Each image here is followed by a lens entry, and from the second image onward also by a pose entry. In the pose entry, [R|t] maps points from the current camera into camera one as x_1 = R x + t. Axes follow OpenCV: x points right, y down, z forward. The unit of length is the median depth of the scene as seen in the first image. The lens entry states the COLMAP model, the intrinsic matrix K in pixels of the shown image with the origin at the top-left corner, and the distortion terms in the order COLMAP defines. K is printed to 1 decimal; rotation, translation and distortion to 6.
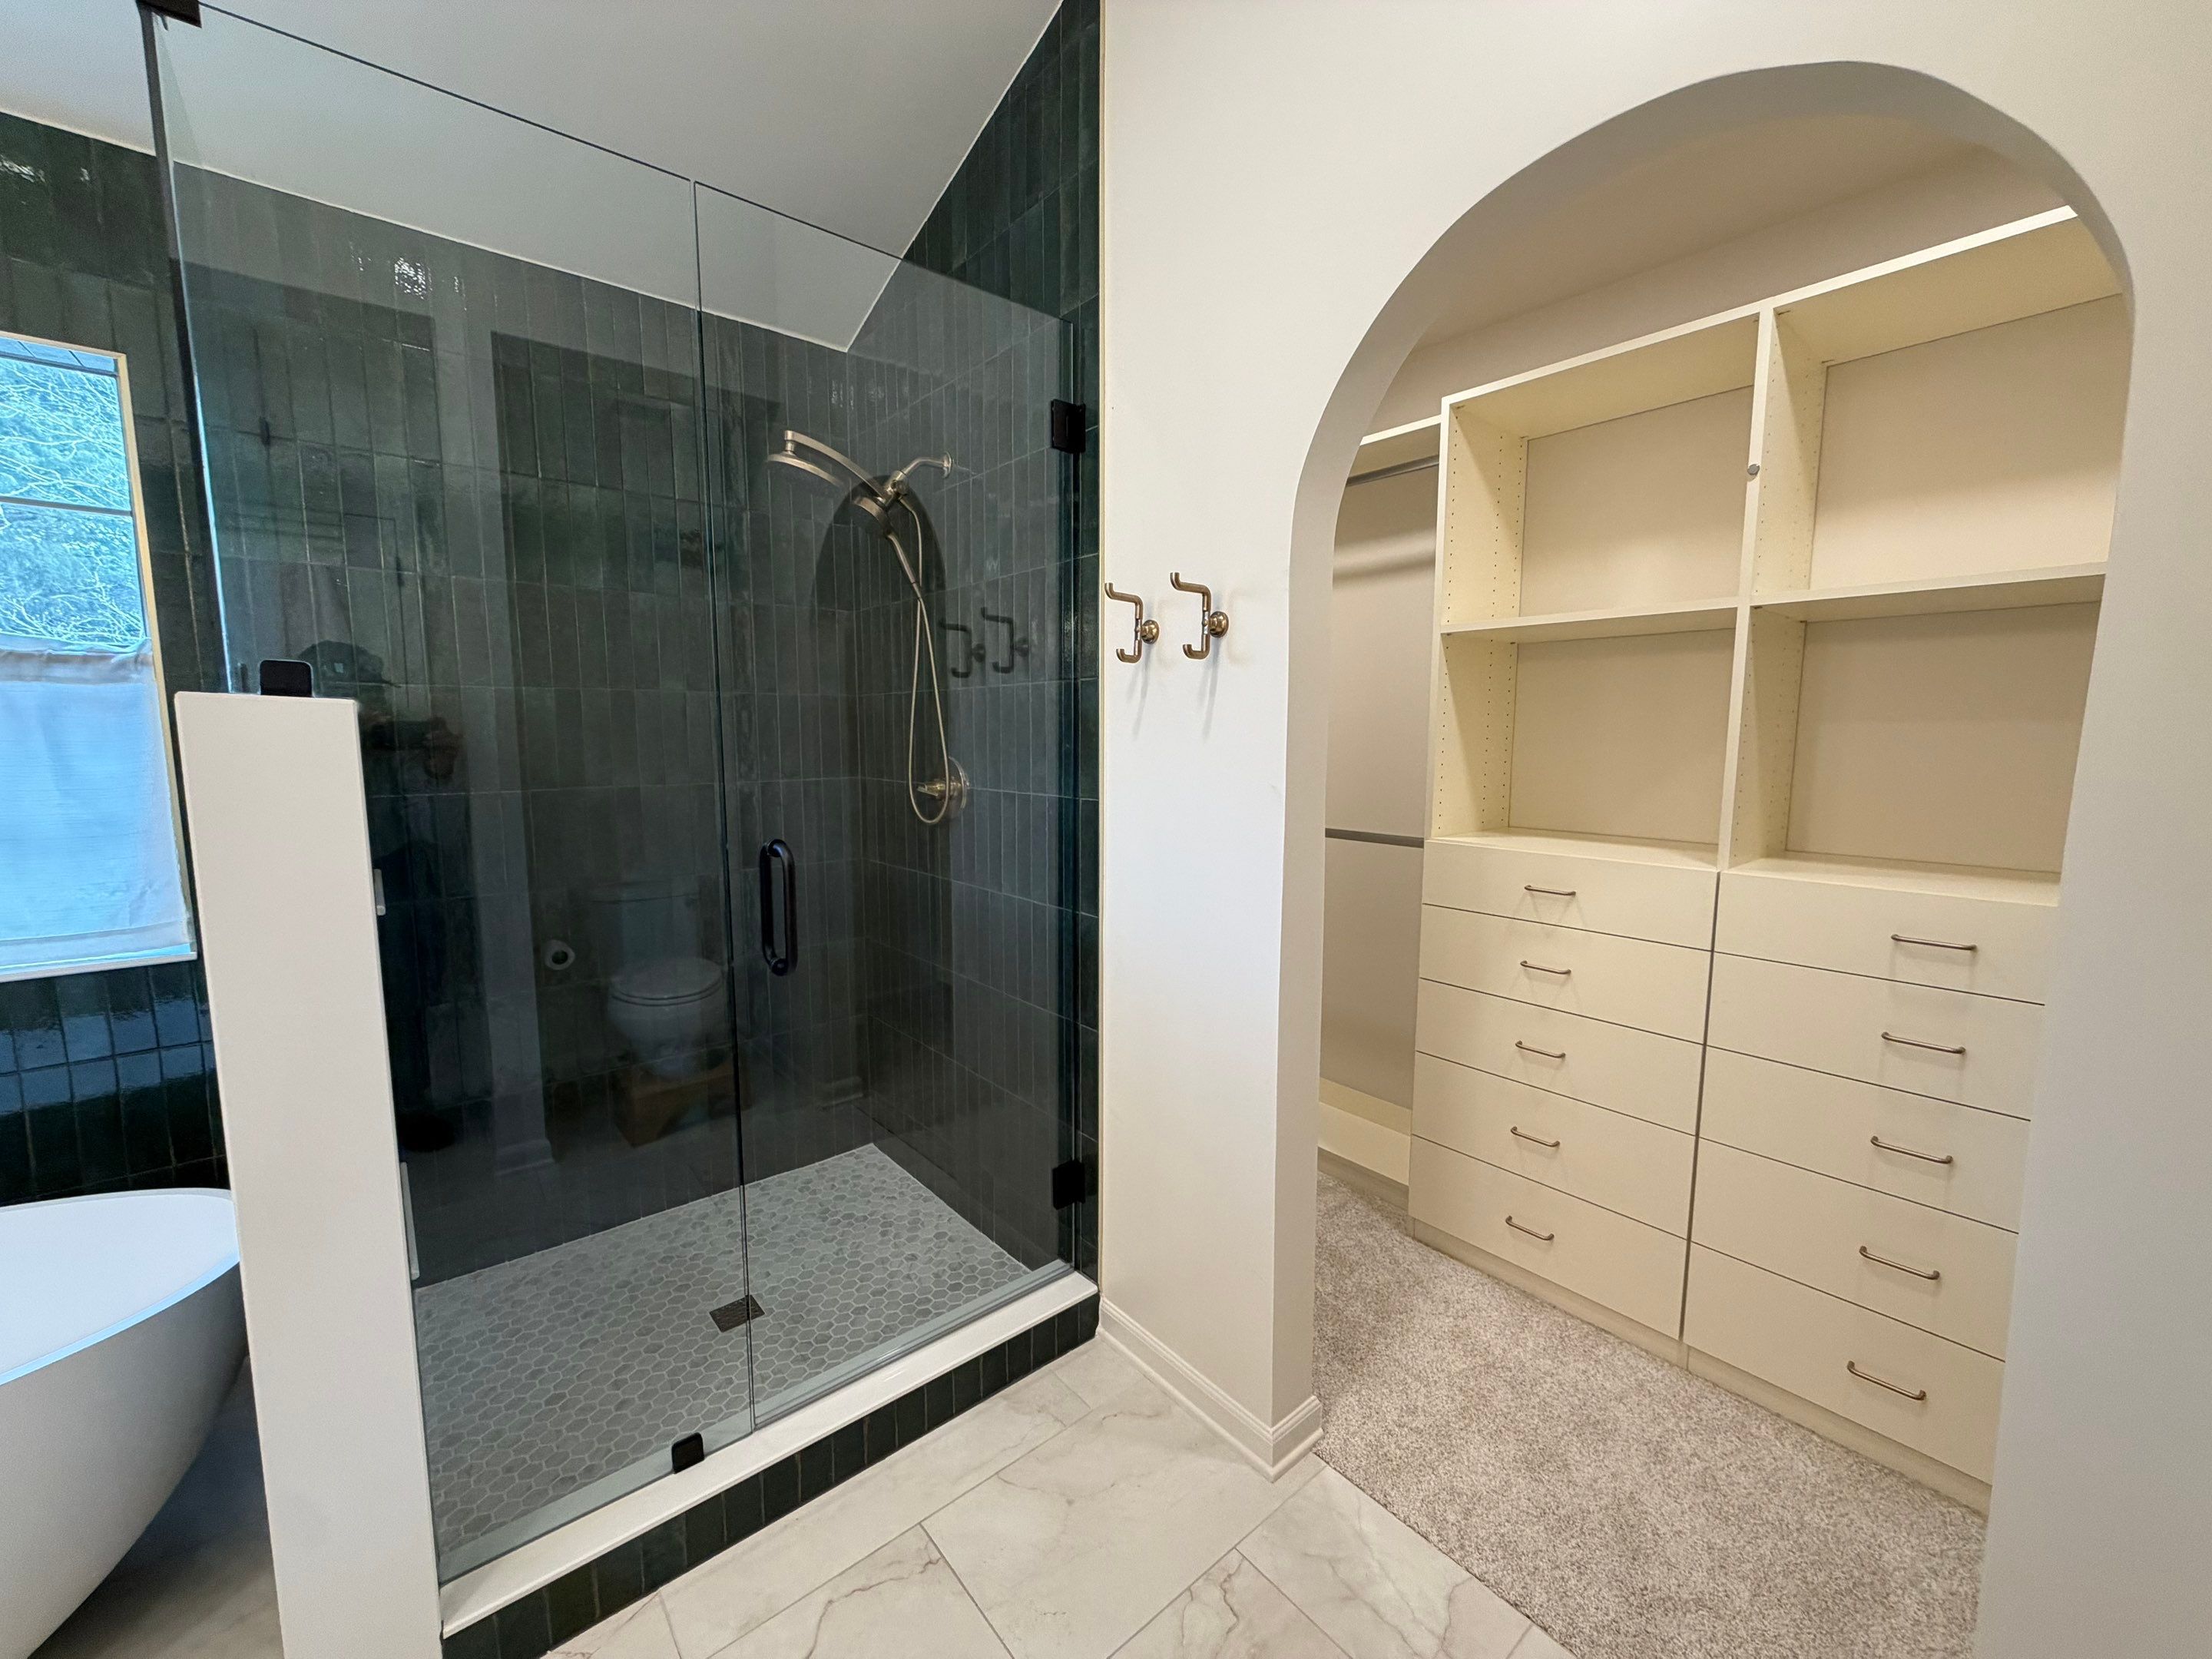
lens RADIAL K [[878.5, 0, 1104.3], [0, 878.5, 829.9], [0, 0, 1]] dist [-0.000782, 0.000363]
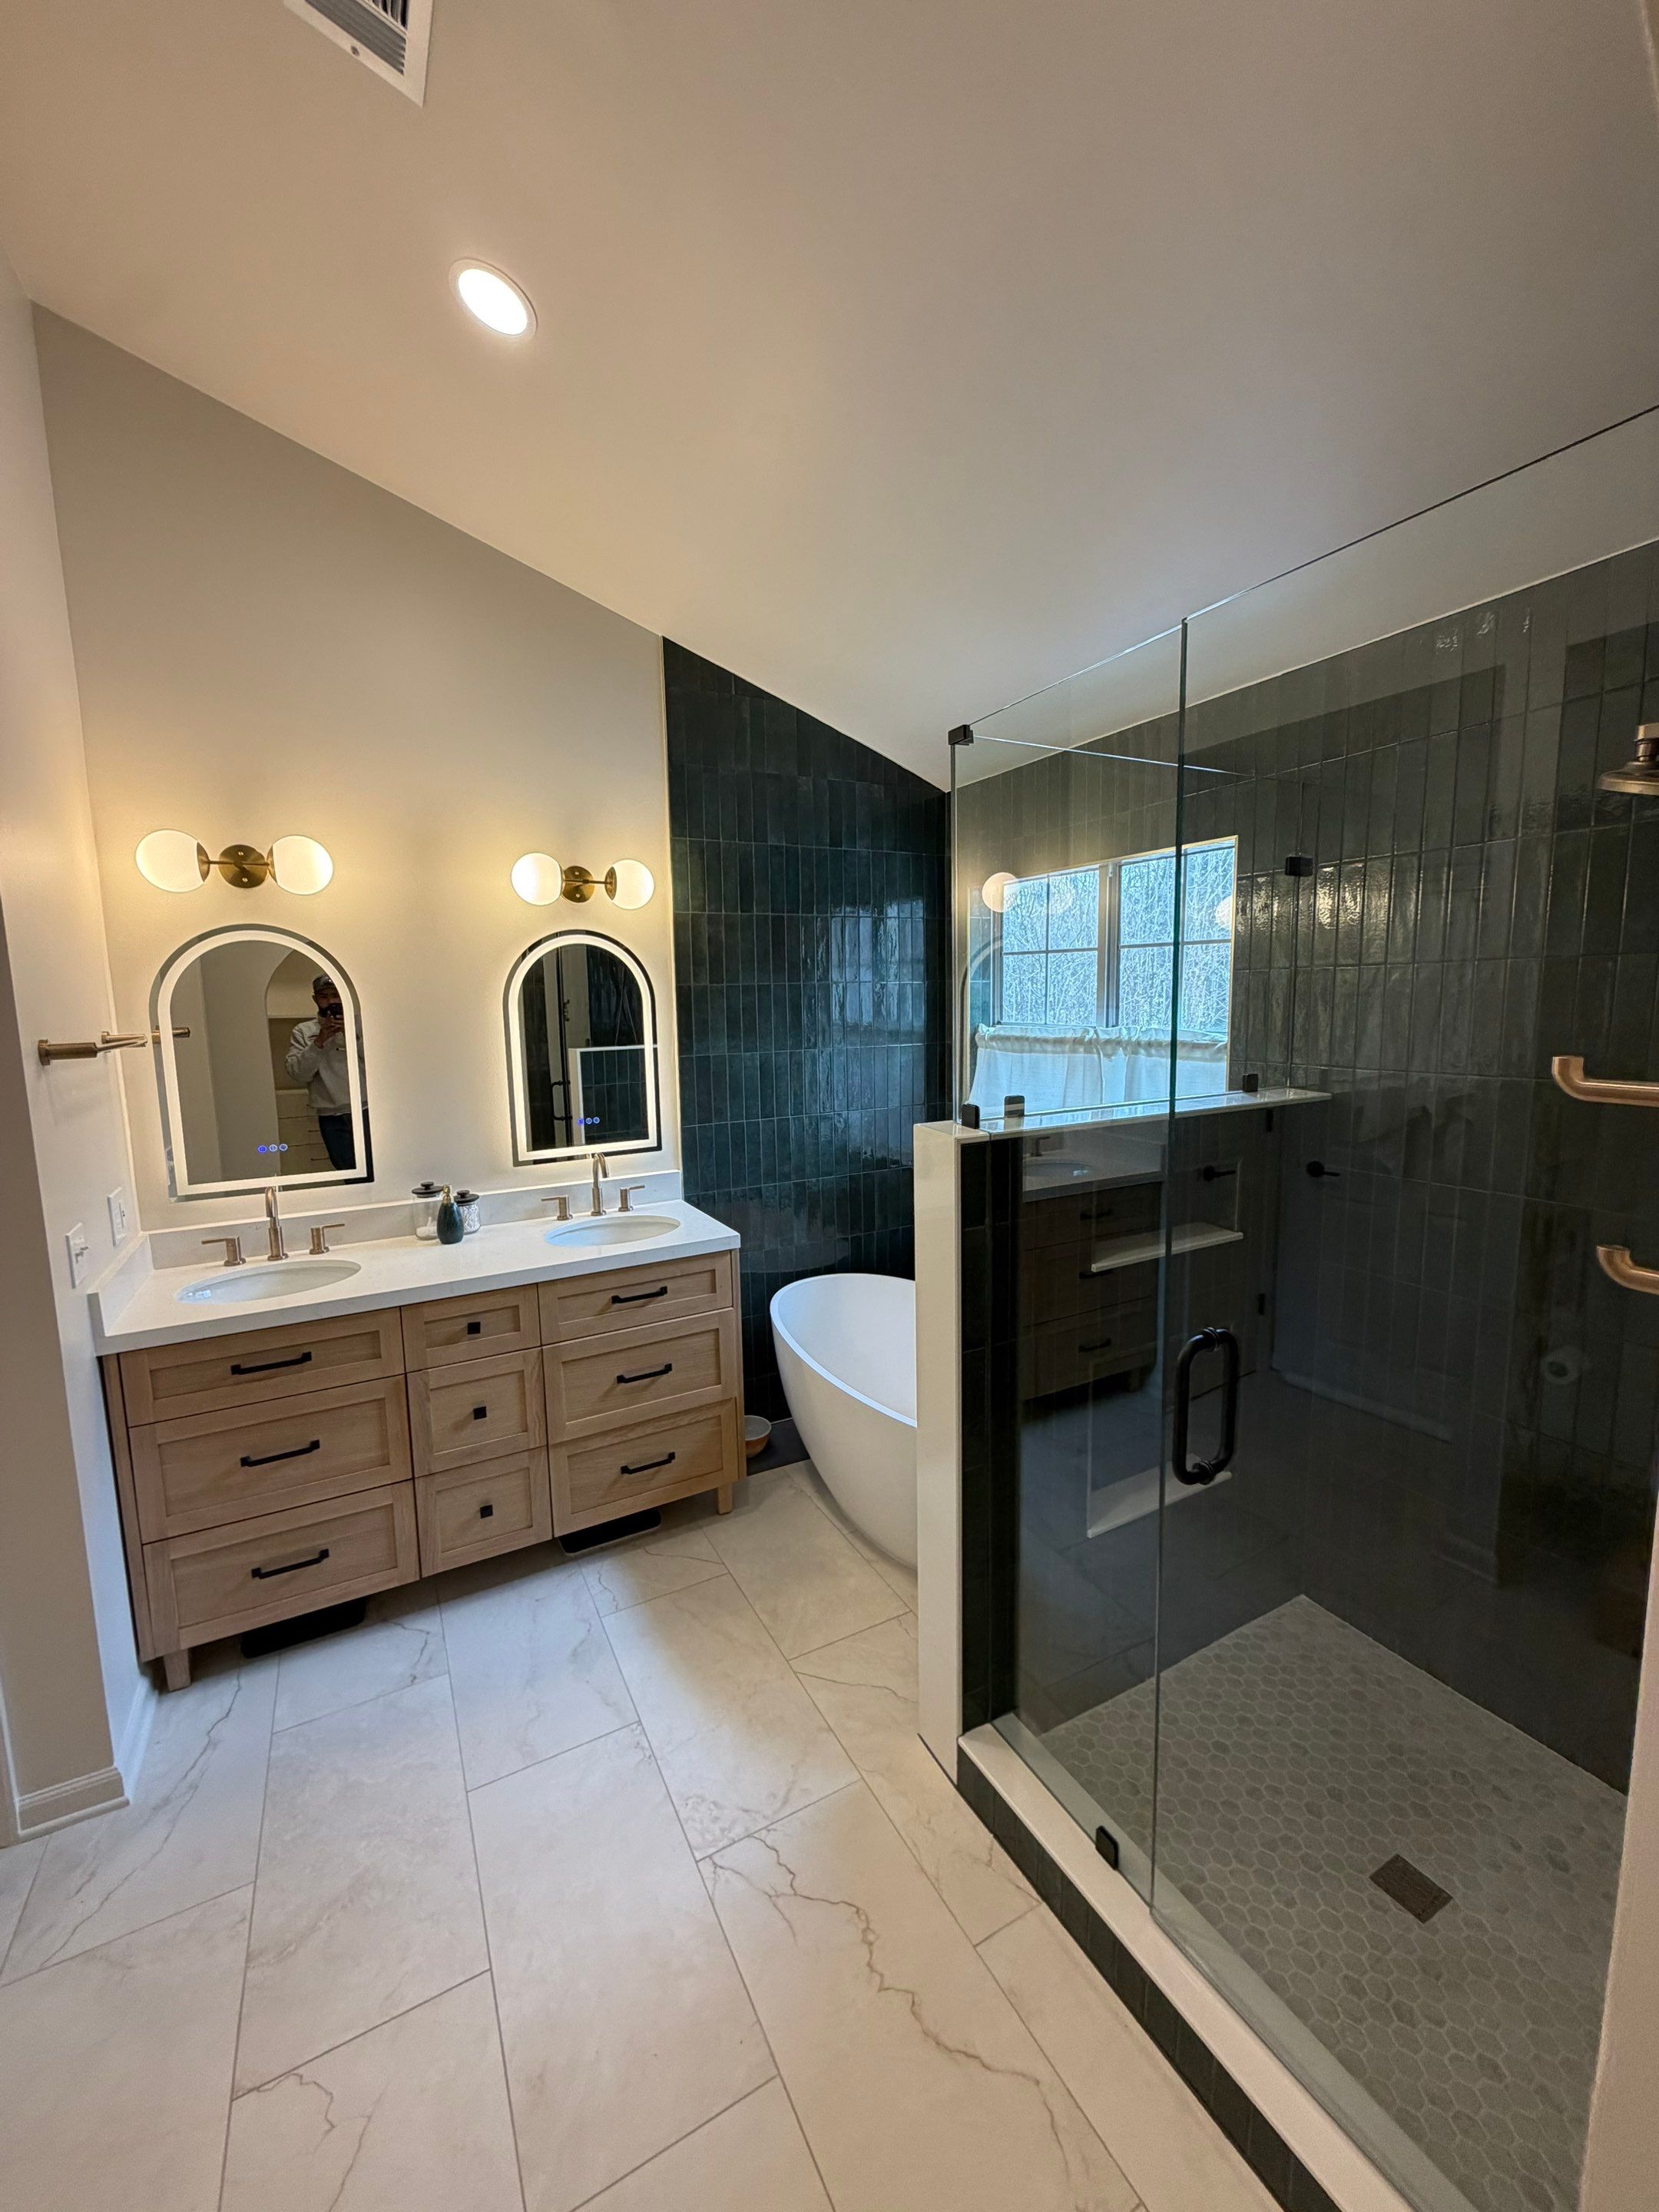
lens RADIAL K [[878.5, 0, 828.6], [0, 878.5, 1101.6], [0, 0, 1]] dist [-0.000782, 0.000363]
pose [[-0.200190, 0.123932, -0.971887, 0.399193], [-0.090326, 0.985408, 0.144262, -0.233680], [0.975585, 0.116666, -0.186075, 0.595453]]
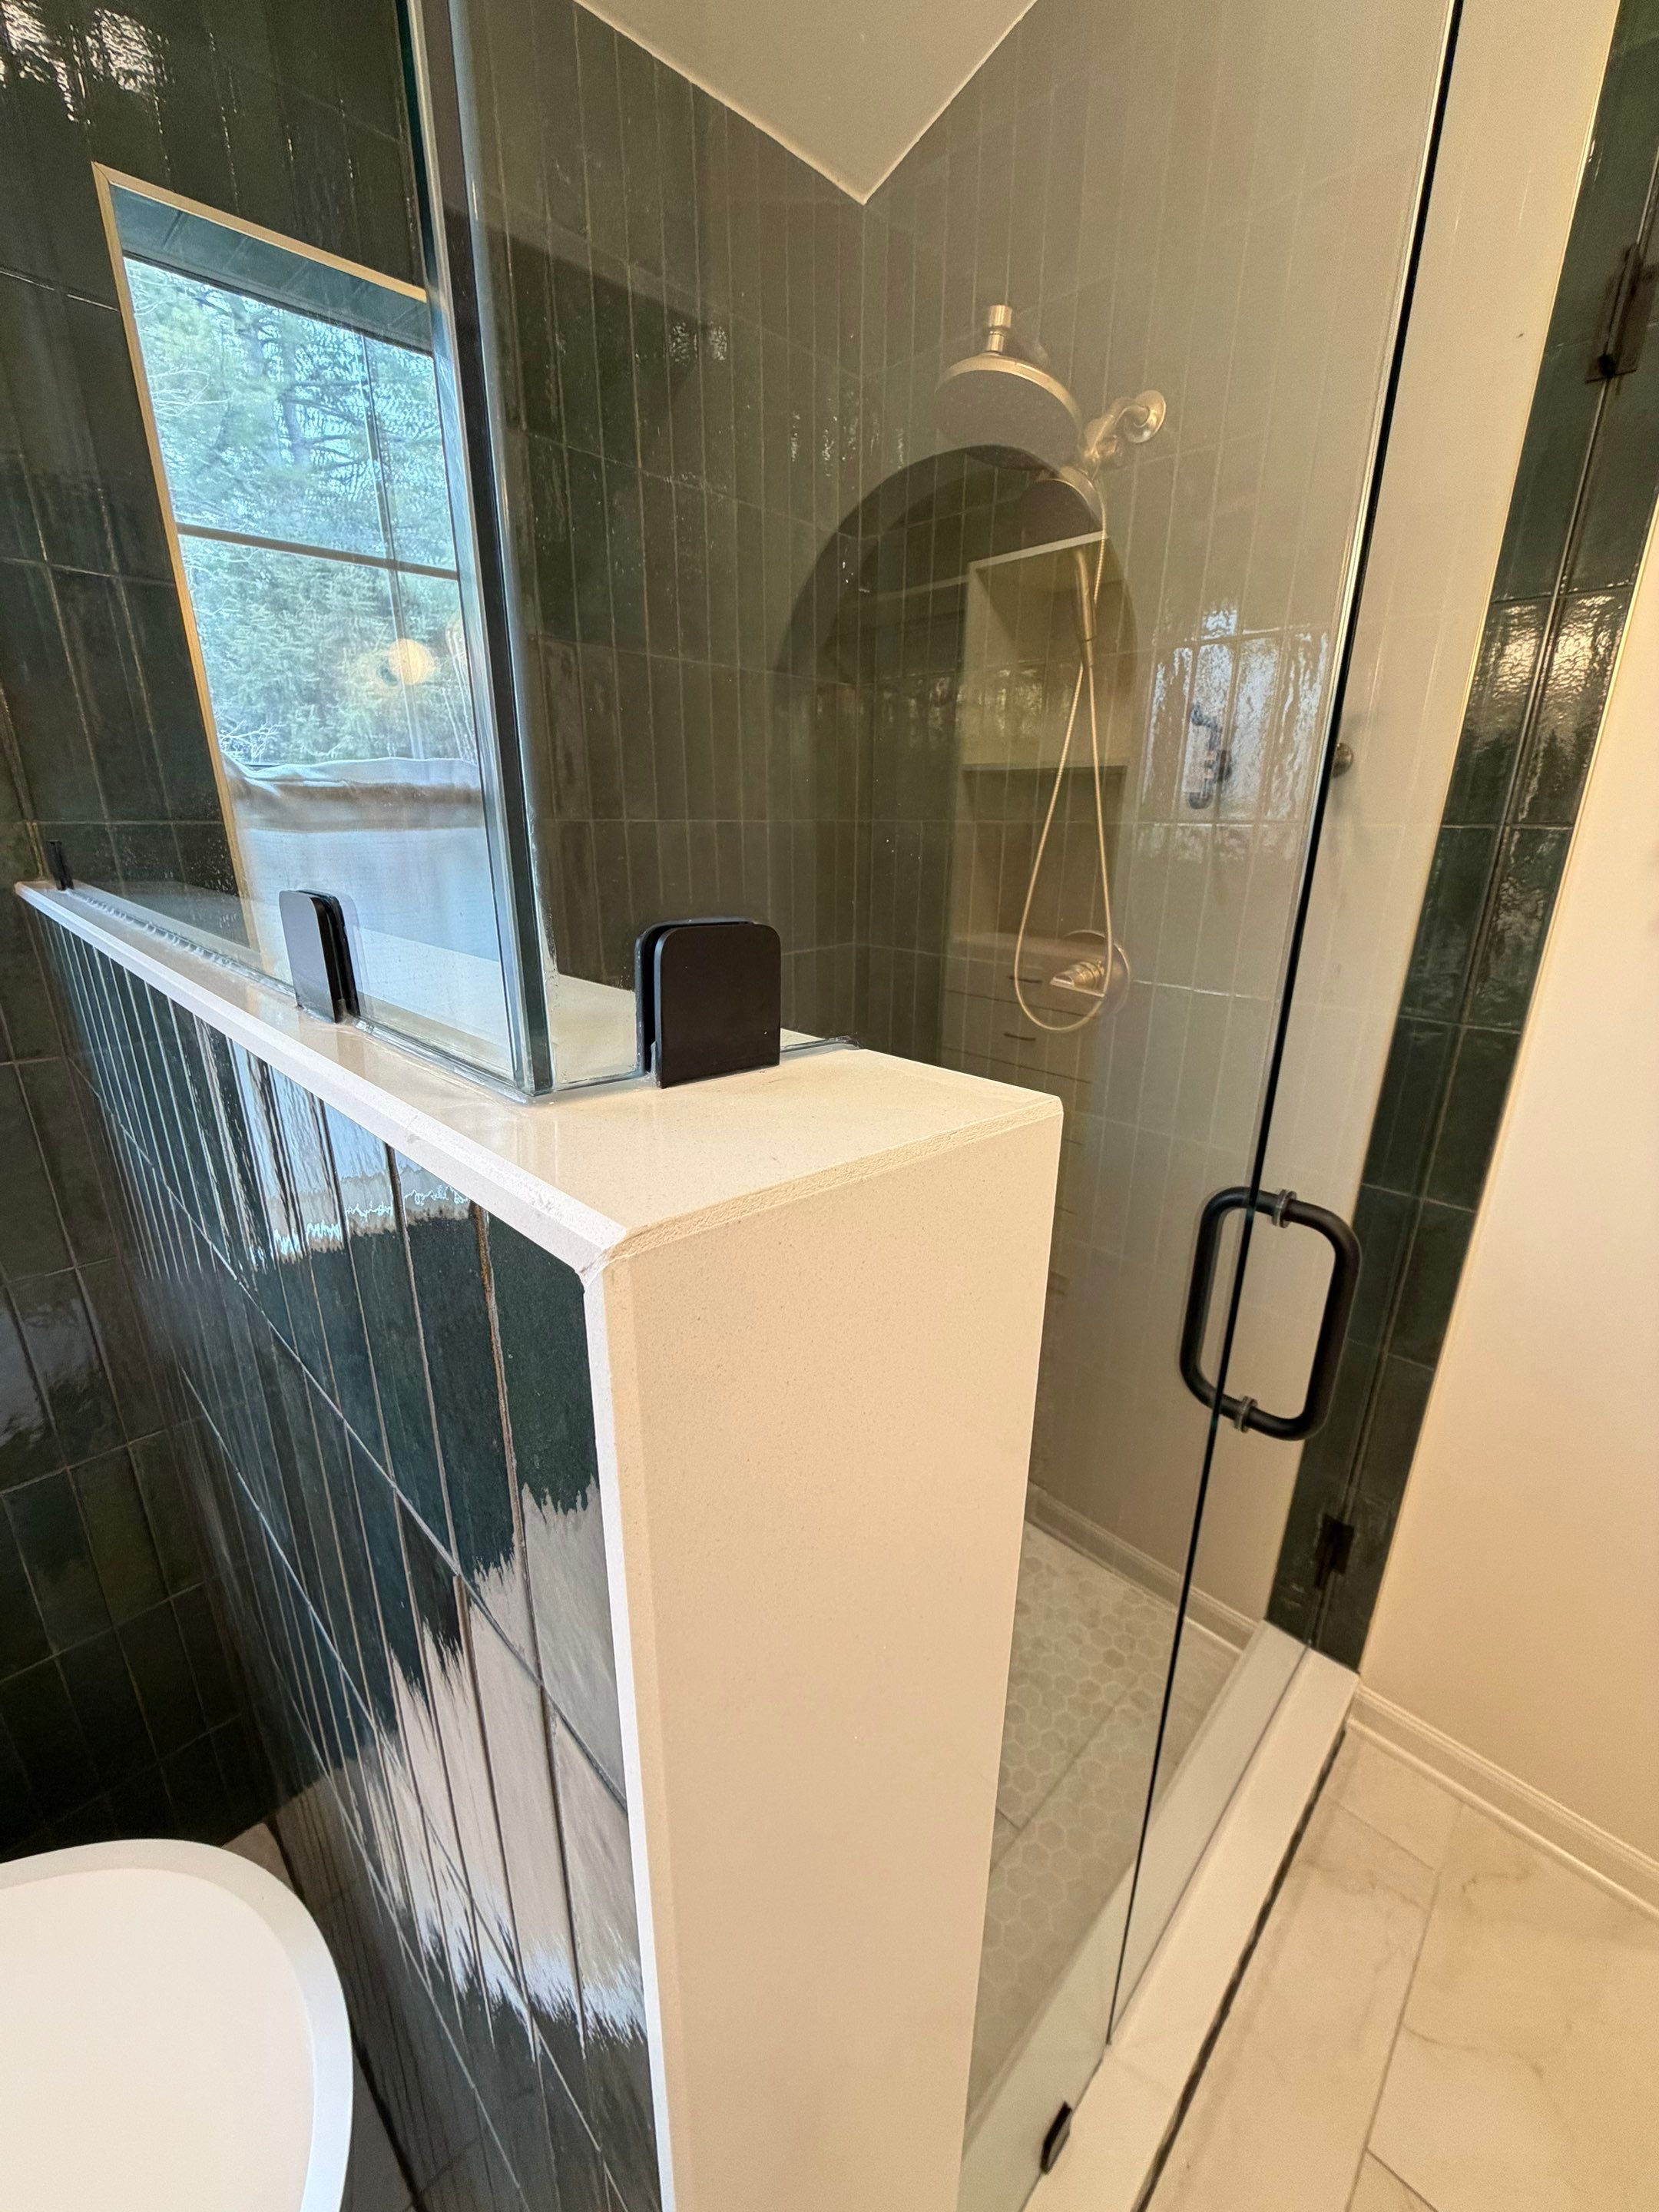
lens RADIAL K [[878.5, 0, 832.2], [0, 878.5, 1103.9], [0, 0, 1]] dist [-0.000782, 0.000363]
pose [[0.994951, -0.027244, 0.096592, -0.523865], [0.007066, 0.979078, 0.203363, -0.109553], [-0.100111, -0.201654, 0.974327, 0.431216]]
